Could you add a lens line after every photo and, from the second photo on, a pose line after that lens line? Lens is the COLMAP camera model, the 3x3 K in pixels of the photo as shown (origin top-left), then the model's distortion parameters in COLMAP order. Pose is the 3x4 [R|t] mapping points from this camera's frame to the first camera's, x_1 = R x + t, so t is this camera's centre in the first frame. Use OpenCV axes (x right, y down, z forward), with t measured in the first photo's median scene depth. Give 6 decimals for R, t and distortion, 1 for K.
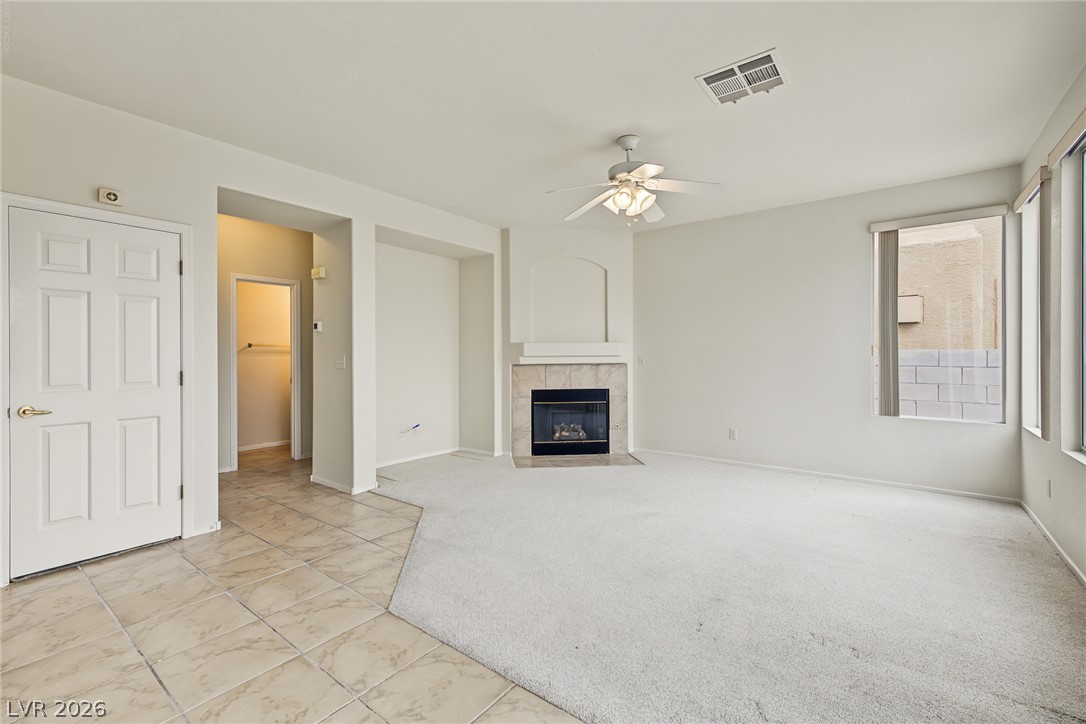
lens RADIAL K [[458.5, 0, 537.9], [0, 458.5, 357.8], [0, 0, 1]] dist [0.000804, -0.000471]
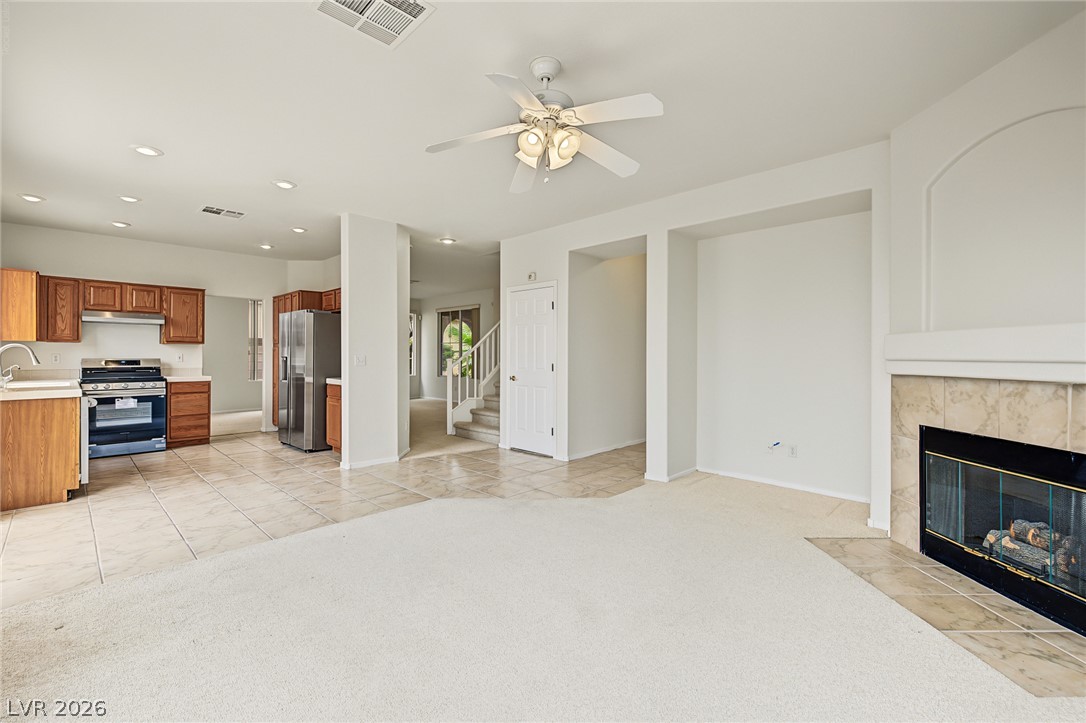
lens RADIAL K [[458.5, 0, 537.9], [0, 458.5, 357.3], [0, 0, 1]] dist [0.000804, -0.000471]
pose [[-0.110682, 0.010863, -0.993796, 0.543559], [-0.008894, 0.999889, 0.011920, -0.008504], [0.993816, 0.010158, -0.110573, 0.626291]]
